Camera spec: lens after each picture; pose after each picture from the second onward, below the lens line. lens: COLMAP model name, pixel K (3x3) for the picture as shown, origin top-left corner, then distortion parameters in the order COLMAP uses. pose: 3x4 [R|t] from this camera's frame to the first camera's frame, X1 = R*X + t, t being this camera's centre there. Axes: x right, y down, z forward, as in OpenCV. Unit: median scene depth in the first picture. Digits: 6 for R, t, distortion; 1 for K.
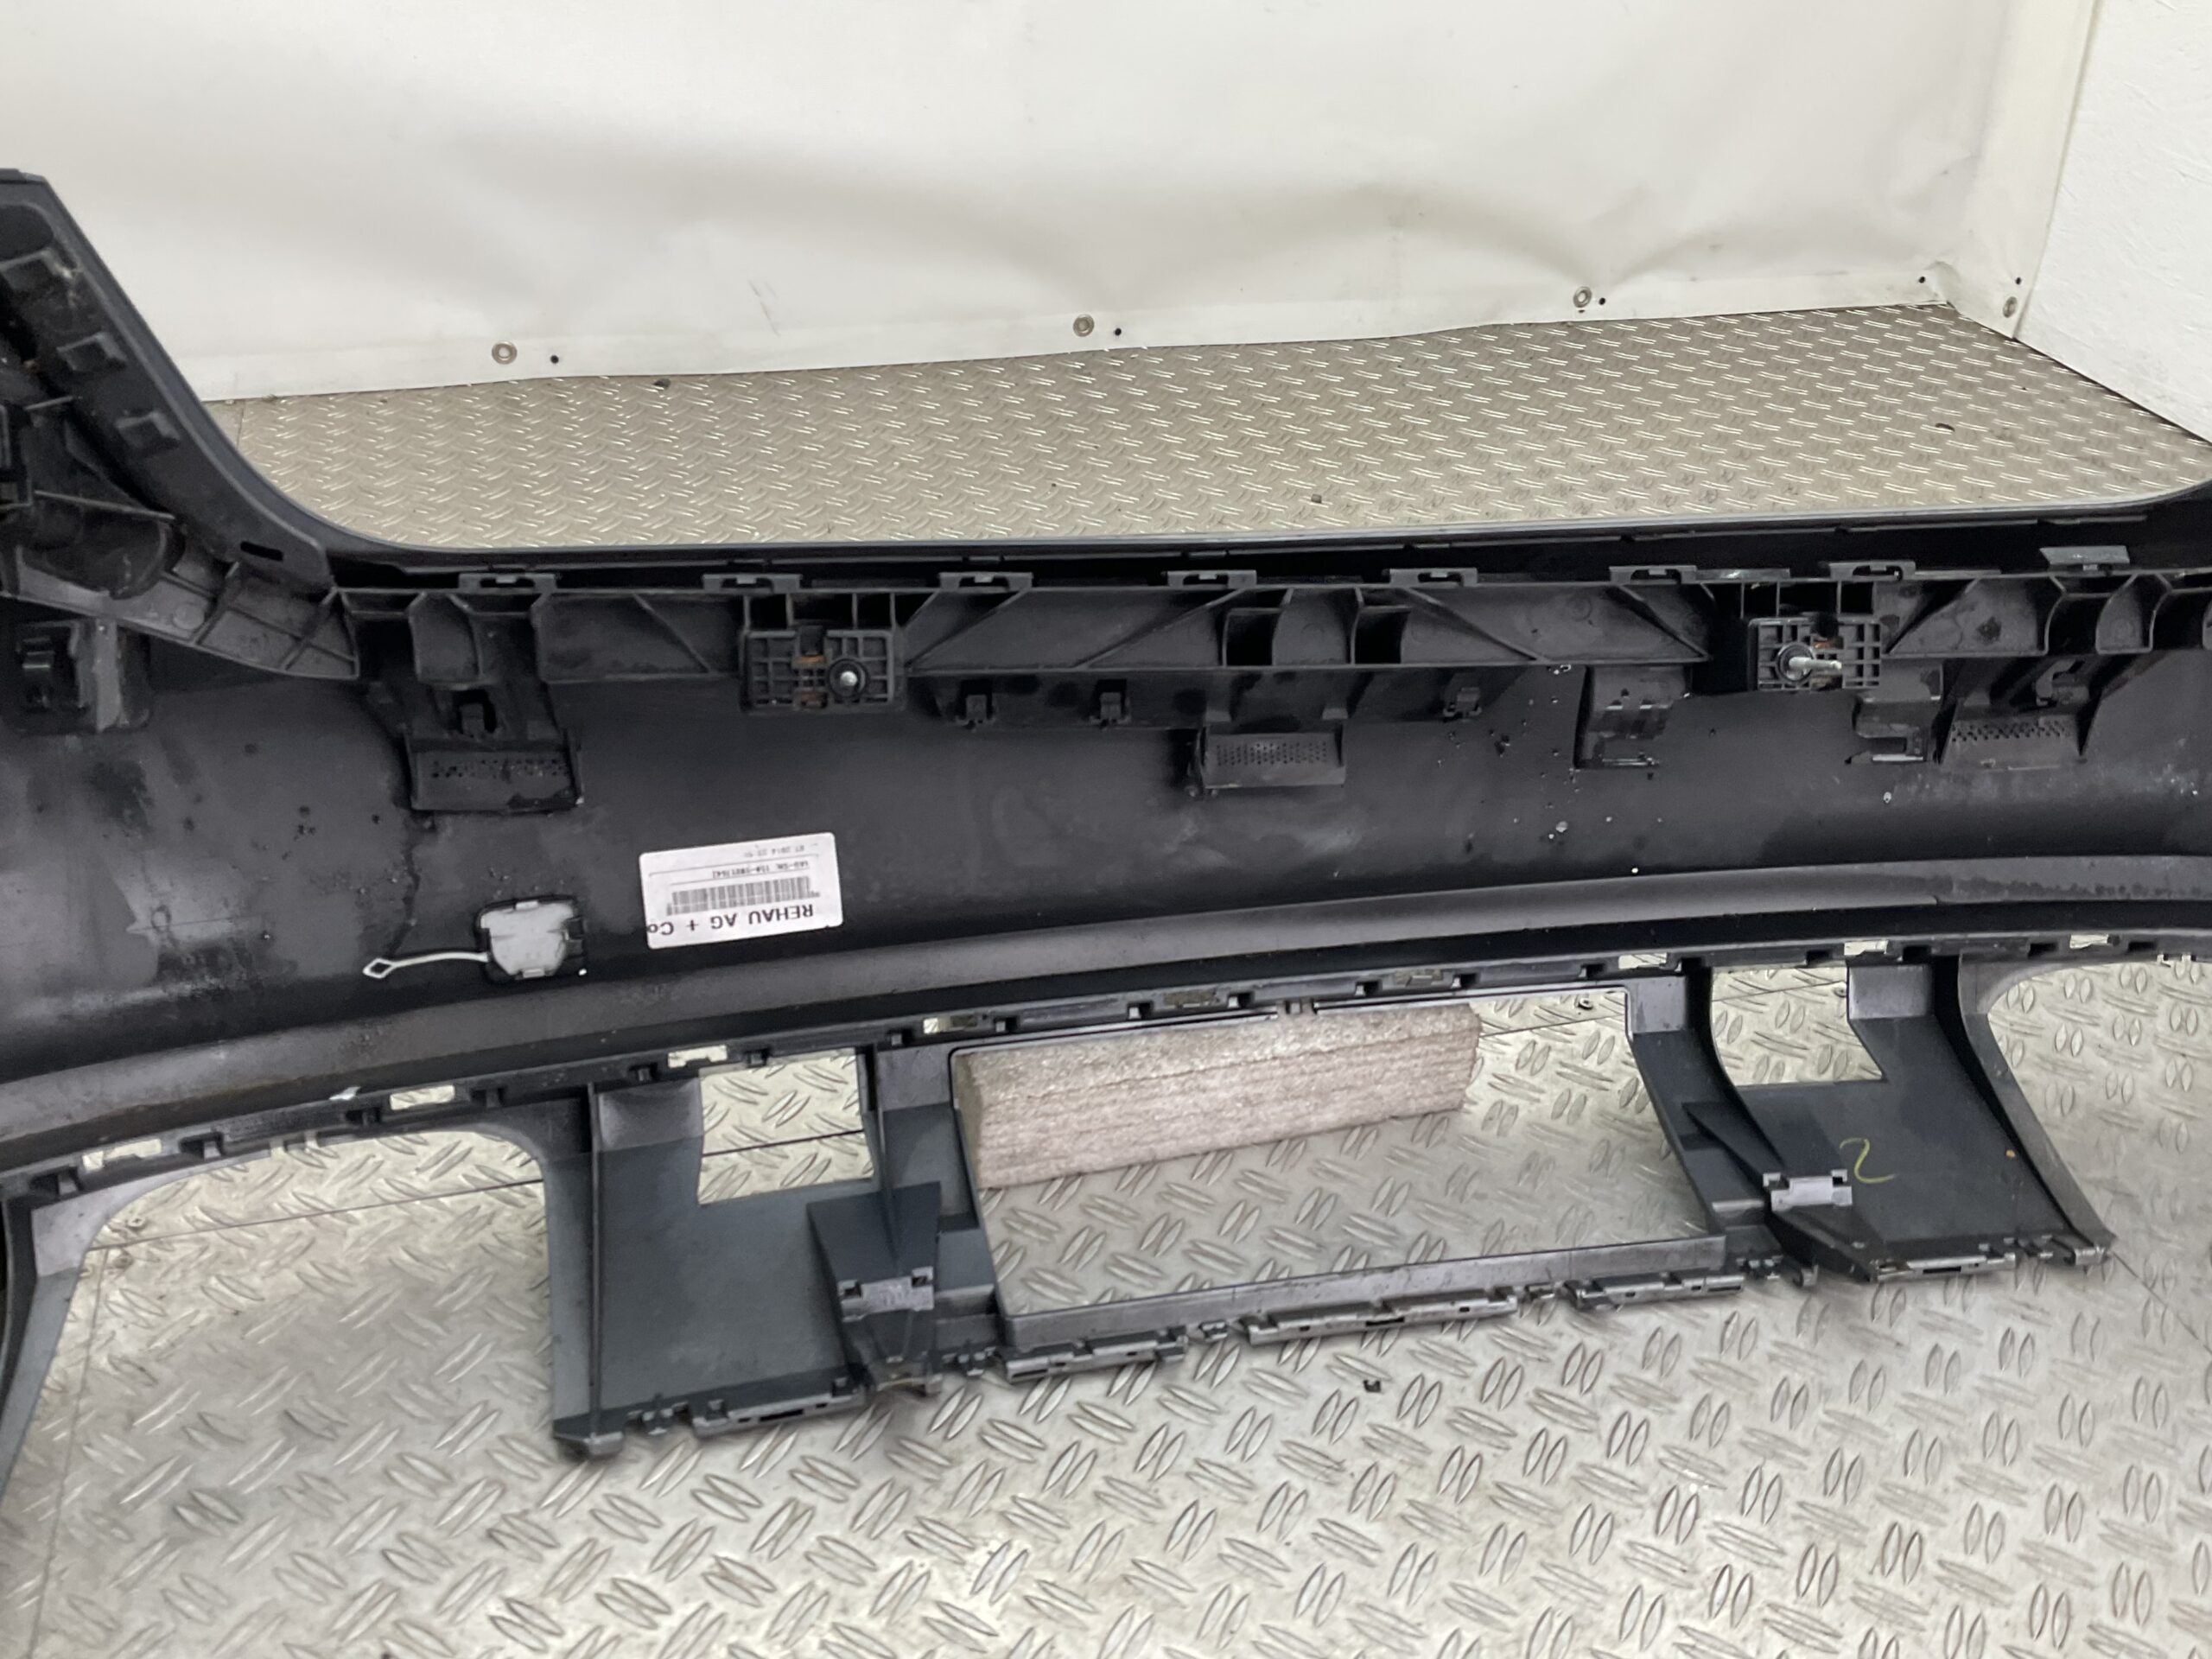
lens RADIAL K [[1919.9, 0, 1095.7], [0, 1919.9, 812.4], [0, 0, 1]] dist [0.095346, -0.177207]
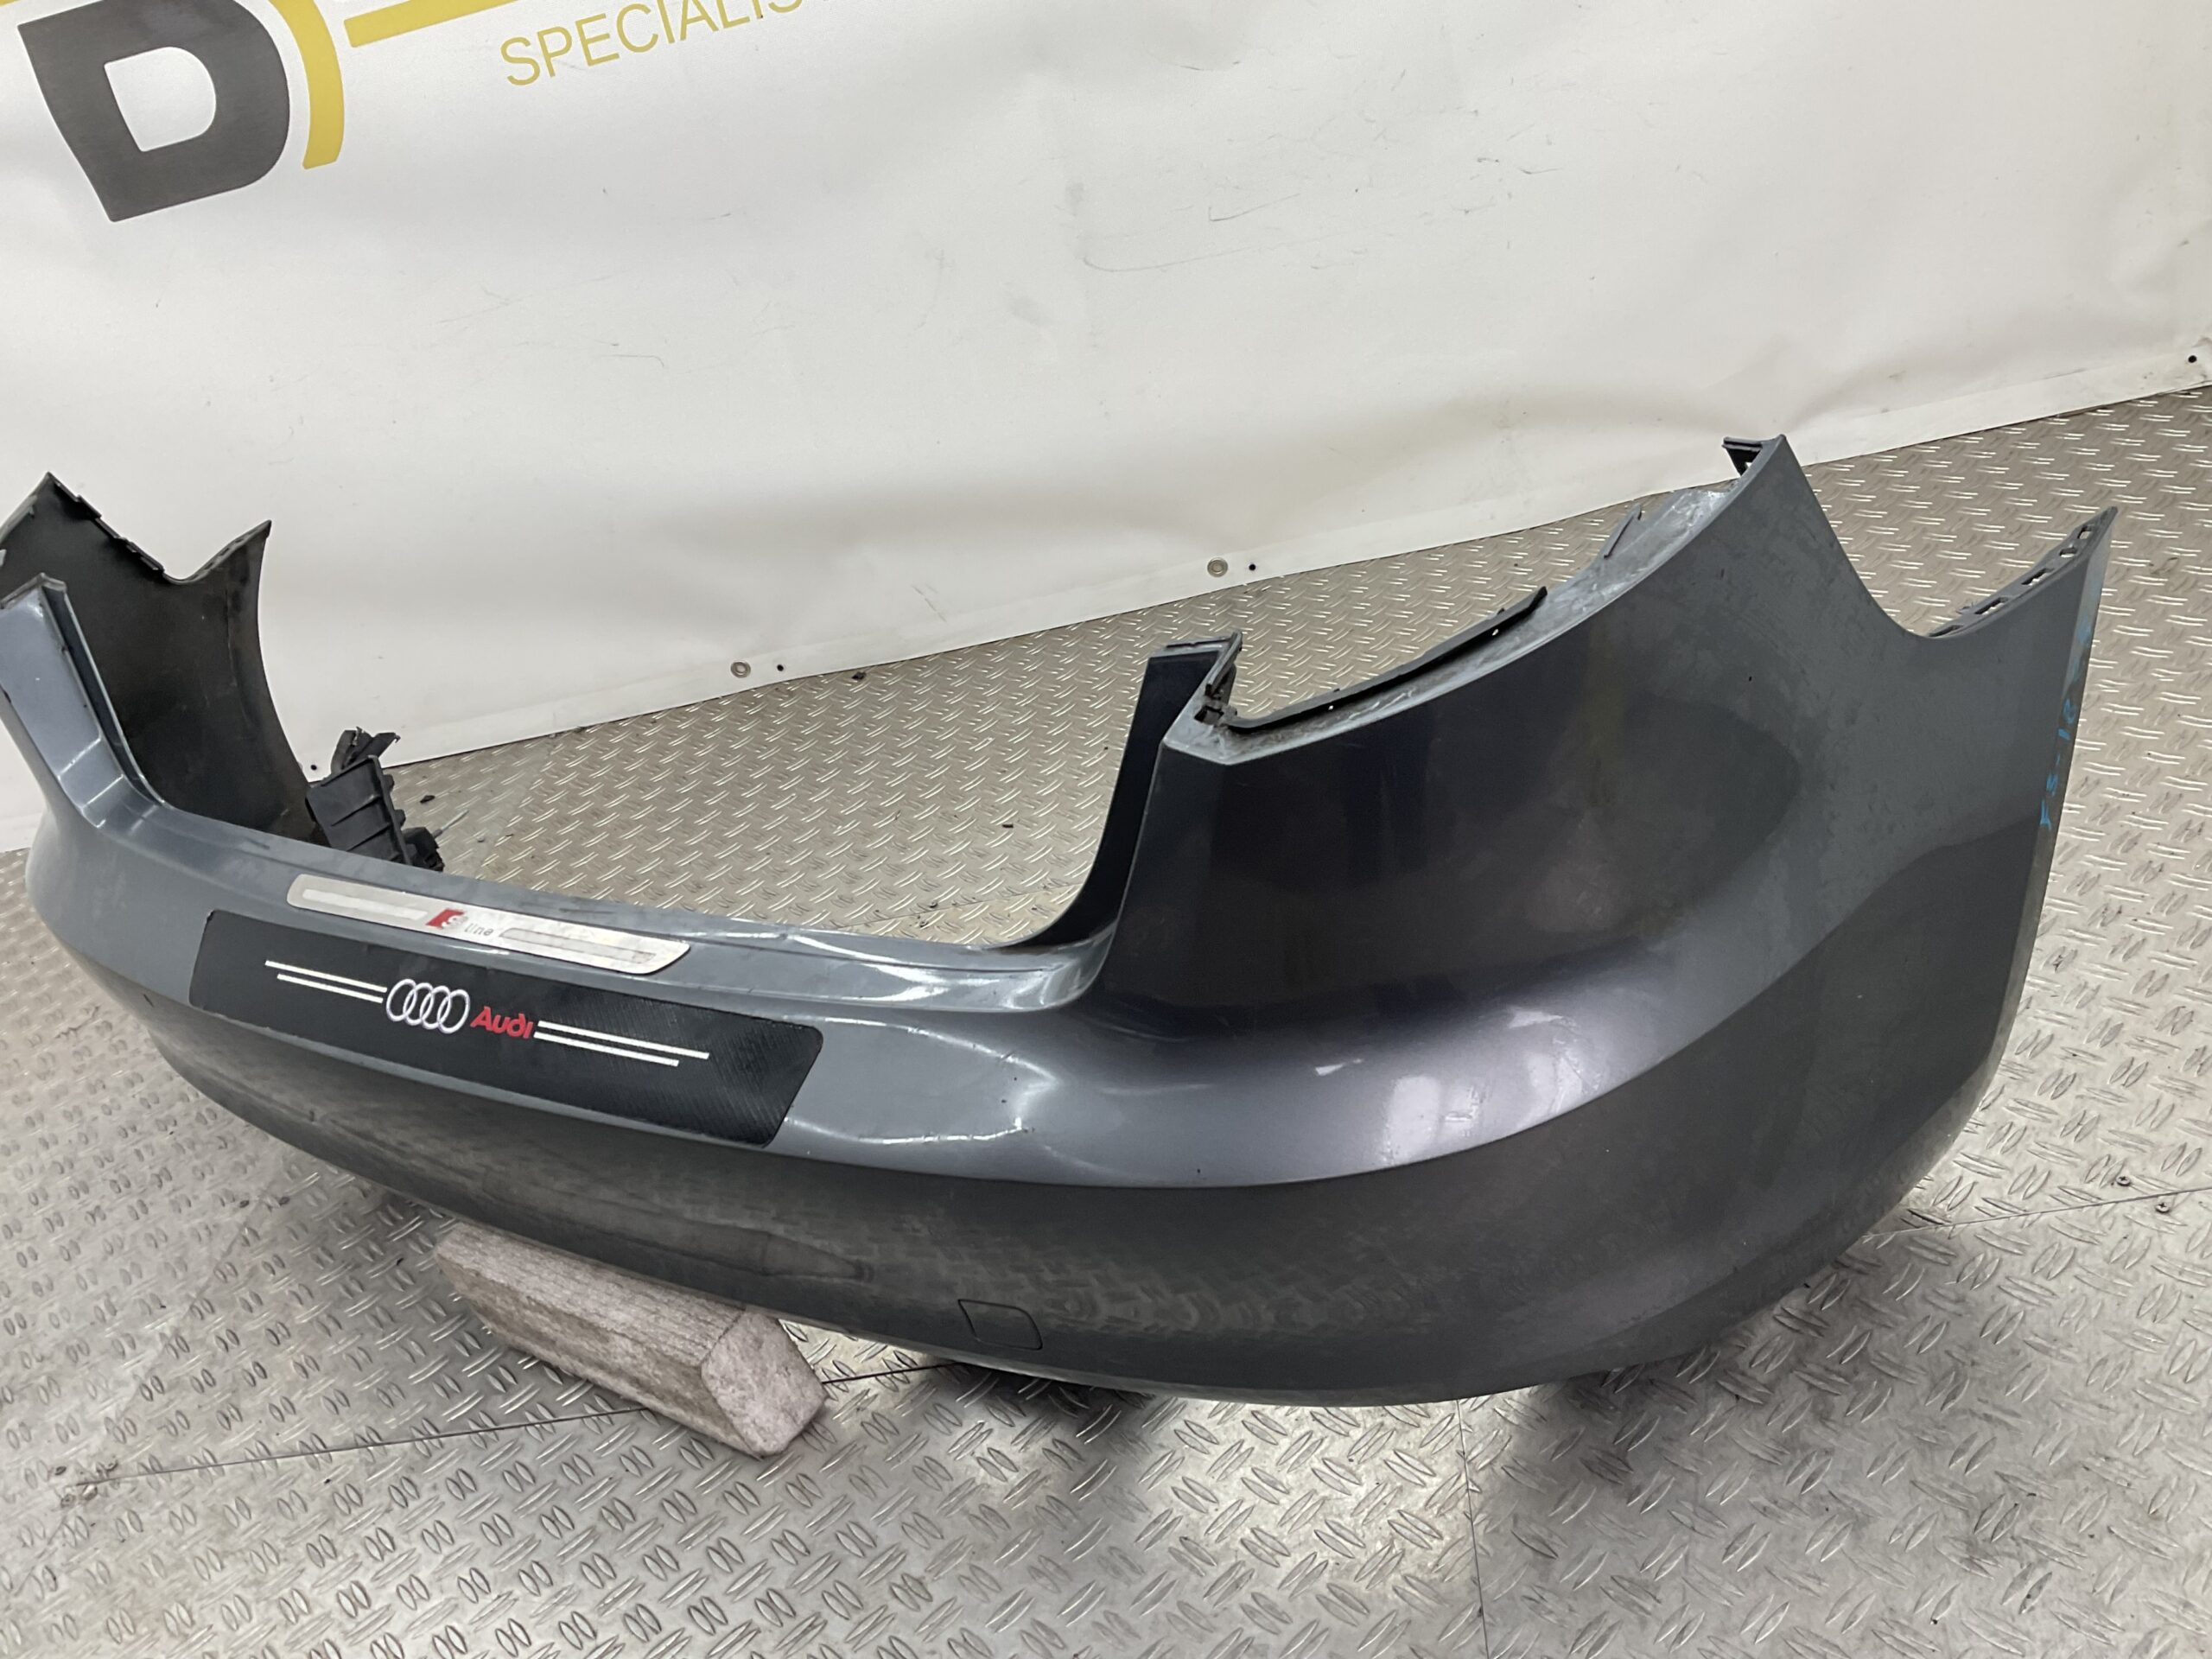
lens RADIAL K [[1919.9, 0, 1117.3], [0, 1919.9, 825.3], [0, 0, 1]] dist [0.095346, -0.177207]
pose [[0.901072, -0.072346, -0.427592, 0.862412], [0.067365, 0.997369, -0.026790, -0.182350], [0.428405, -0.004665, 0.903575, 0.003319]]
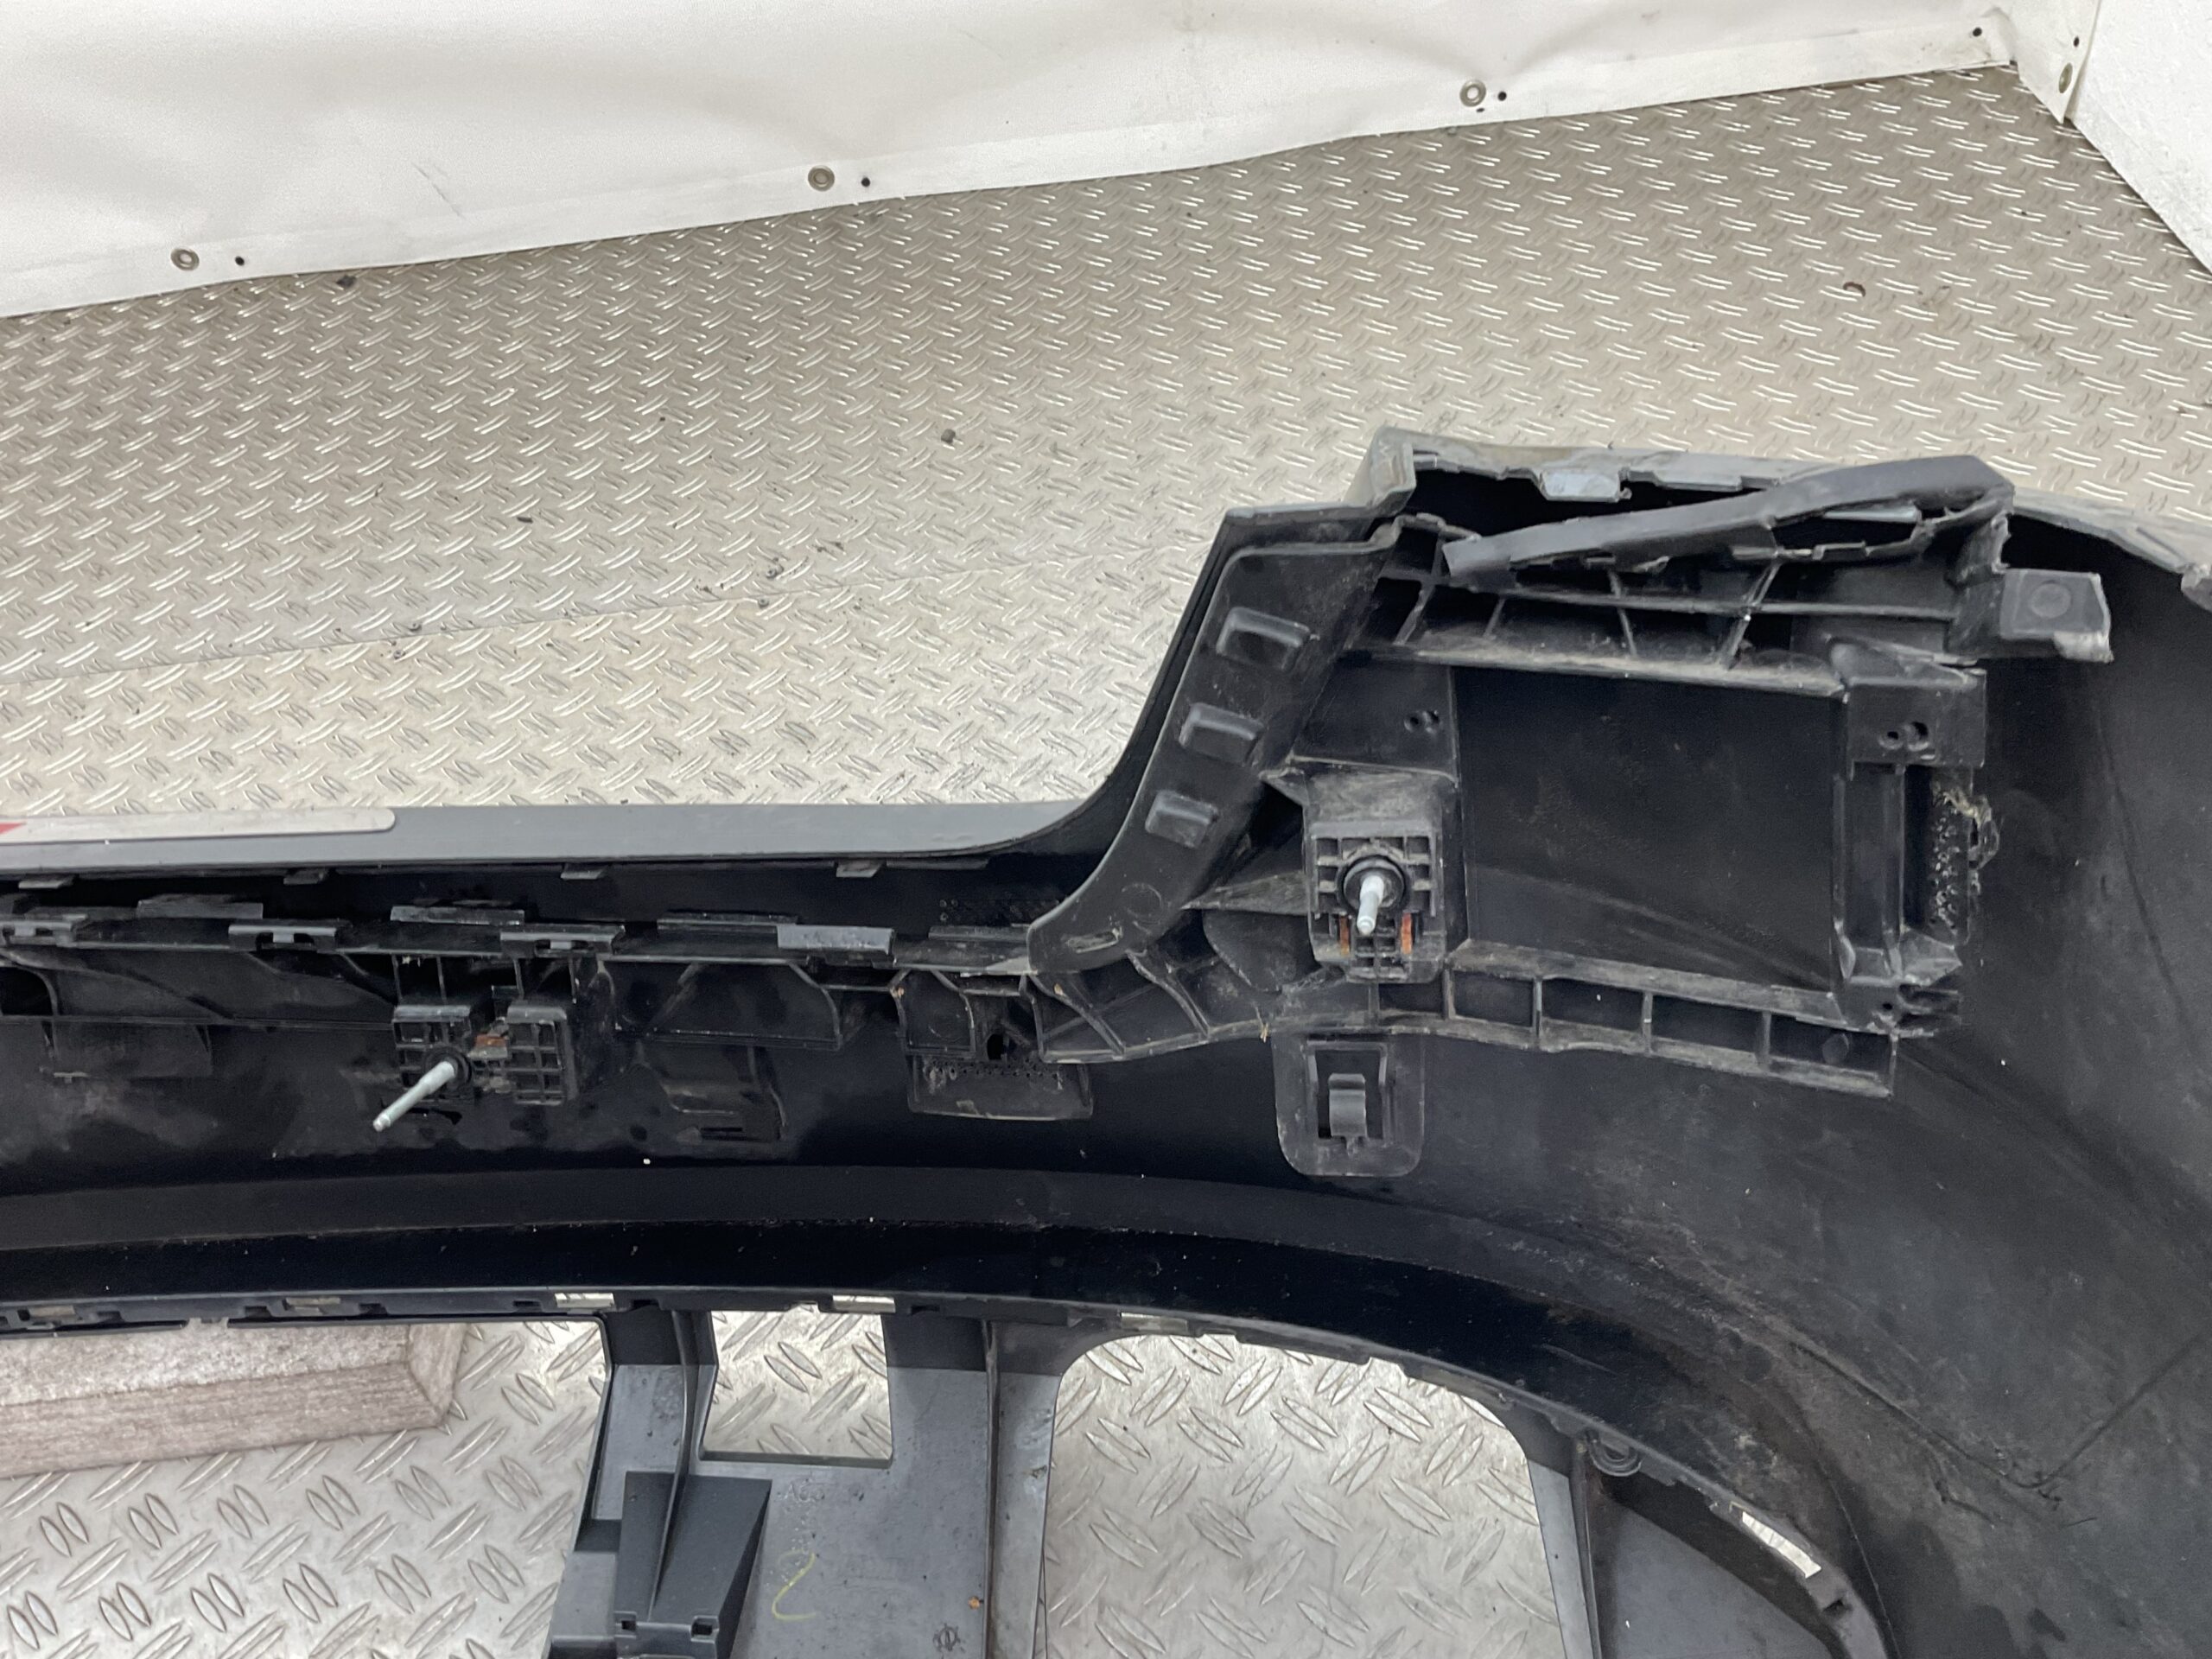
lens RADIAL K [[1919.9, 0, 1101.9], [0, 1919.9, 824.5], [0, 0, 1]] dist [0.095346, -0.177207]
pose [[0.964158, 0.046505, -0.261220, 0.768992], [0.005564, 0.980759, 0.195142, -0.304020], [0.265269, -0.189601, 0.945349, 0.368638]]
